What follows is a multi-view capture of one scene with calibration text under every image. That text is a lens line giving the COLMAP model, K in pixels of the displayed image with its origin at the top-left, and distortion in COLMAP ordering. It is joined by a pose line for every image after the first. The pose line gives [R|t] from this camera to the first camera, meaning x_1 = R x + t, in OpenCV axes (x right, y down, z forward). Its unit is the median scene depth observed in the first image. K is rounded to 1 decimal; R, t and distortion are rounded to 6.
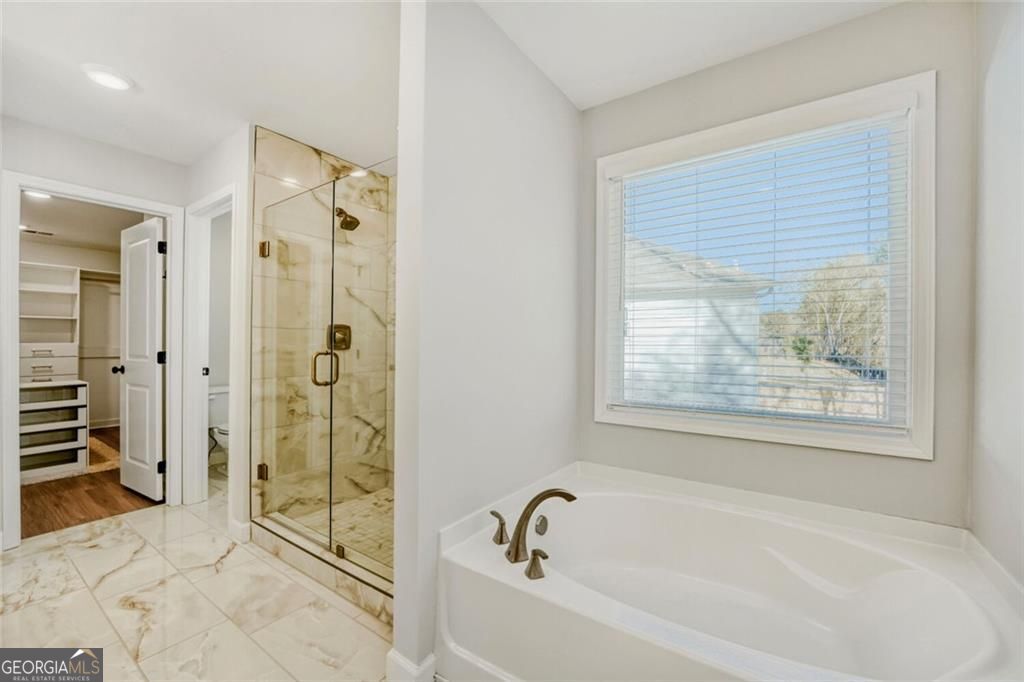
lens RADIAL K [[413.6, 0, 512.1], [0, 413.6, 342.2], [0, 0, 1]] dist [-0.027969, 0.004034]
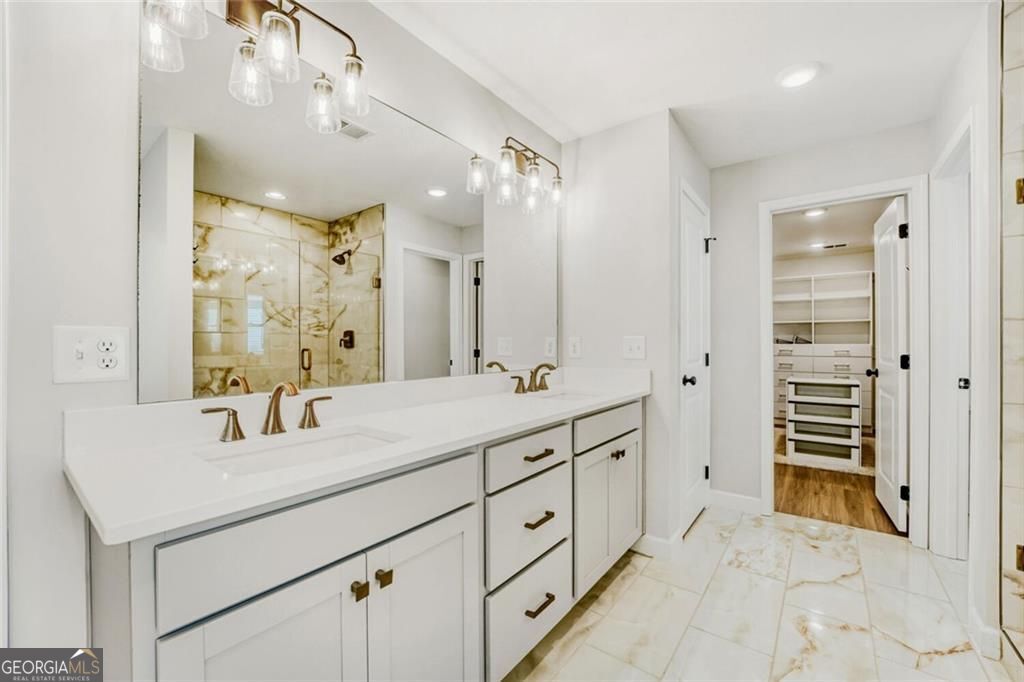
lens RADIAL K [[413.6, 0, 521.5], [0, 413.6, 338.9], [0, 0, 1]] dist [-0.027969, 0.004034]
pose [[-0.055289, -0.011525, -0.998404, 0.013016], [0.001936, 0.999930, -0.011650, -0.001512], [0.998469, -0.002577, -0.055263, 0.257199]]
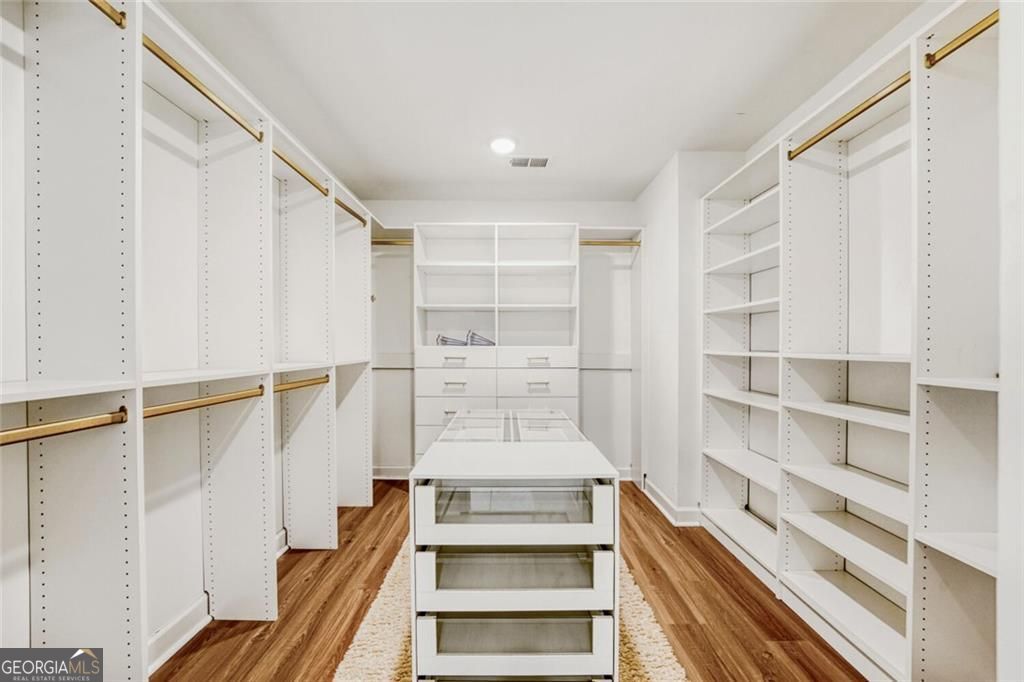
lens RADIAL K [[413.6, 0, 511.9], [0, 413.6, 344.9], [0, 0, 1]] dist [-0.027969, 0.004034]
pose [[0.574476, -0.003229, -0.818515, -0.975741], [0.003955, 0.999991, -0.001169, 0.001088], [0.818512, -0.002566, 0.574484, 0.872540]]
